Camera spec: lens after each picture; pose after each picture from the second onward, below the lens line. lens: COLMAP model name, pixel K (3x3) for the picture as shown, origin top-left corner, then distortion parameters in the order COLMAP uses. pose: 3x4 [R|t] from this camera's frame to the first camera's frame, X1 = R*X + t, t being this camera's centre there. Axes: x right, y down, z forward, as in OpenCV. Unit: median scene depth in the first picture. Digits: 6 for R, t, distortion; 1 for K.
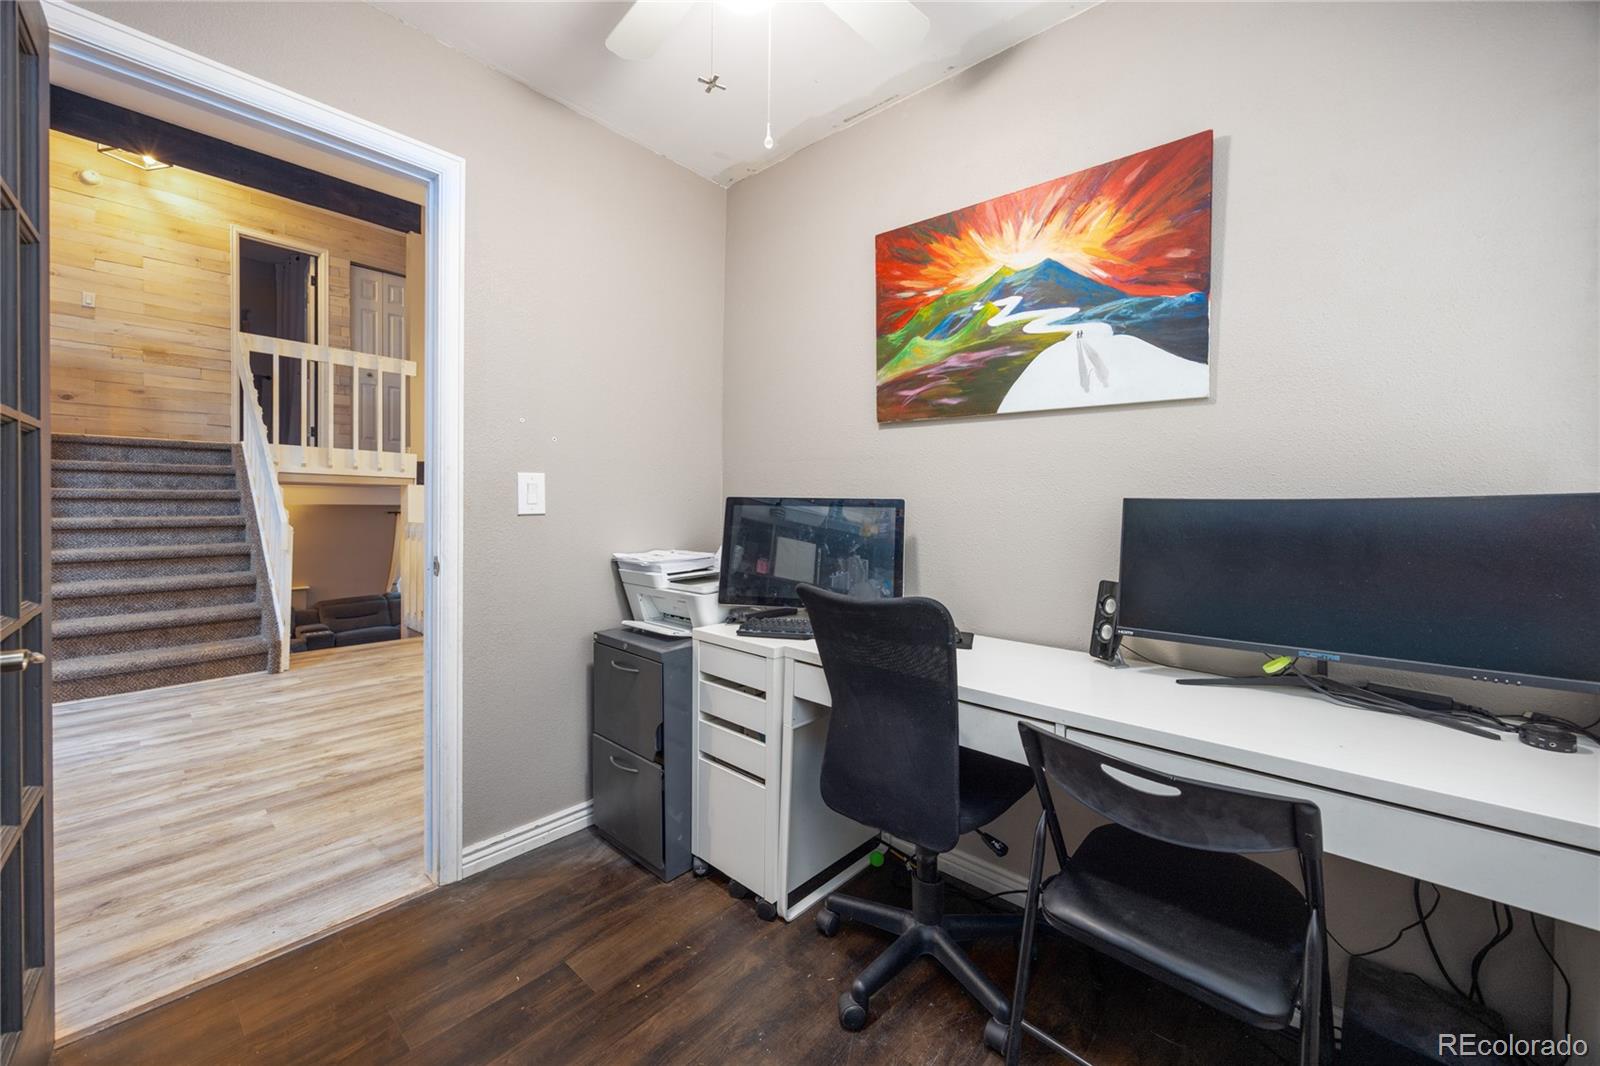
lens RADIAL K [[612.4, 0, 793.0], [0, 612.4, 531.6], [0, 0, 1]] dist [-0.003045, -0.000272]
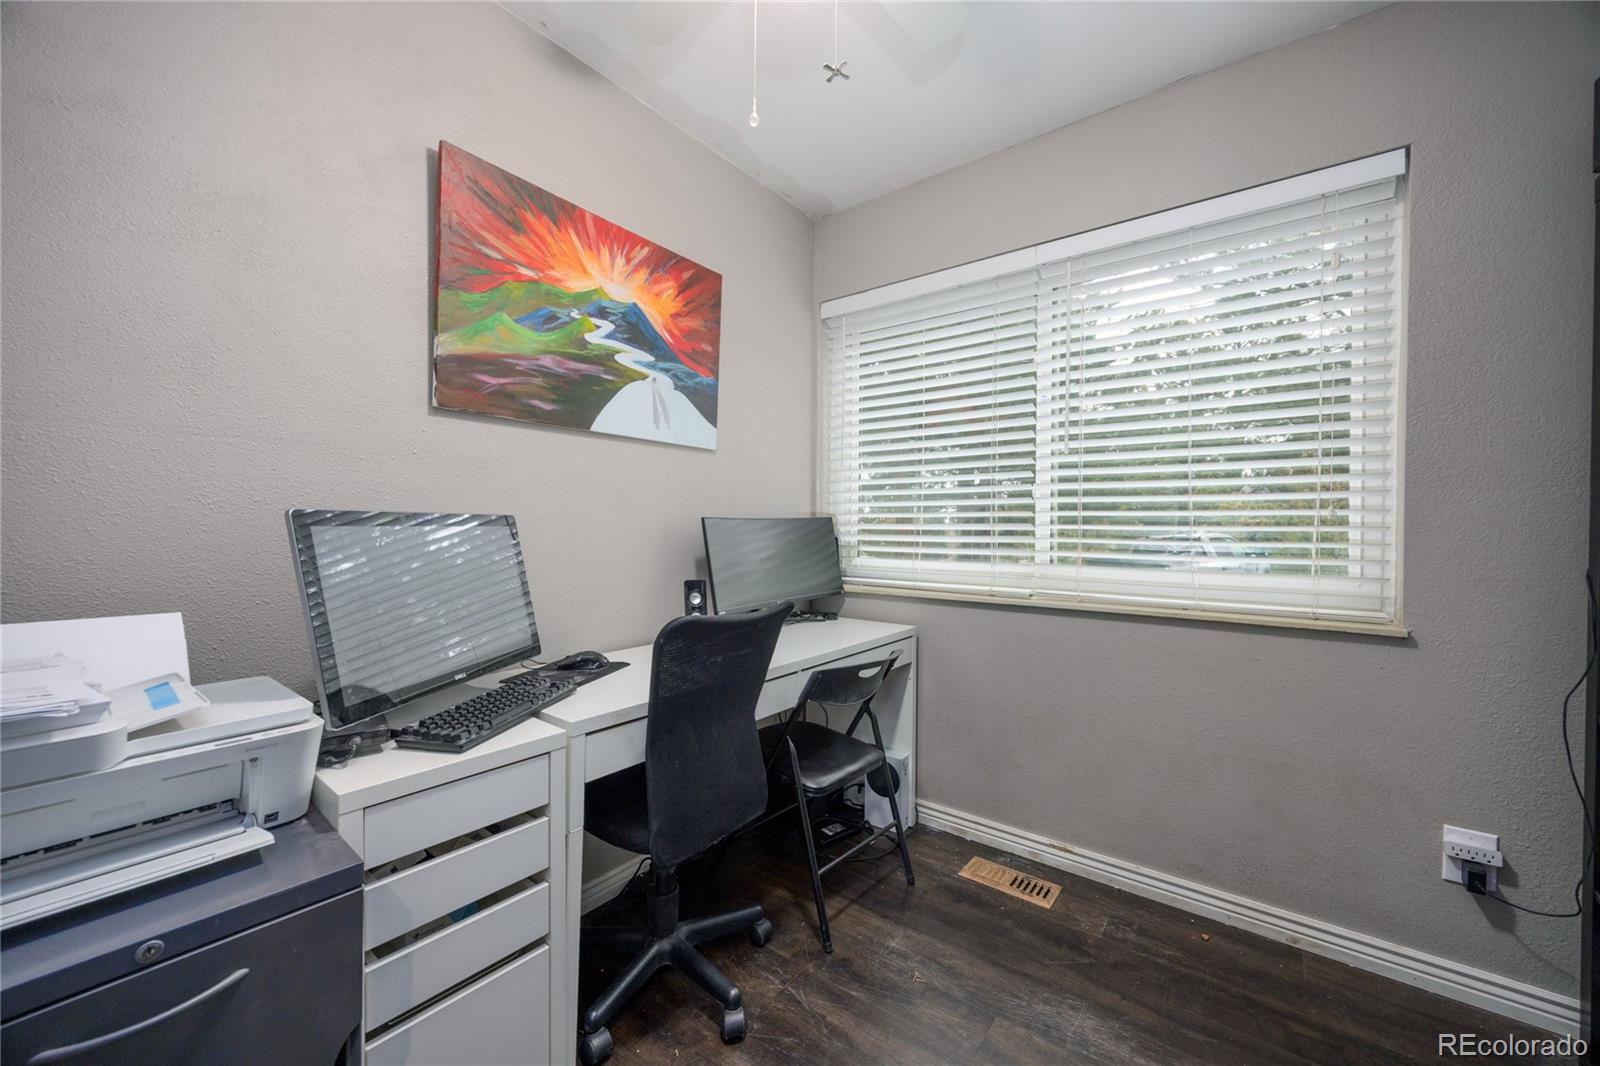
lens RADIAL K [[612.4, 0, 793.0], [0, 612.4, 531.6], [0, 0, 1]] dist [-0.003045, -0.000272]
pose [[-0.074786, -0.047733, 0.996057, -0.722401], [0.017050, 0.998646, 0.049137, -0.074545], [-0.997054, 0.020657, -0.073871, 0.777647]]
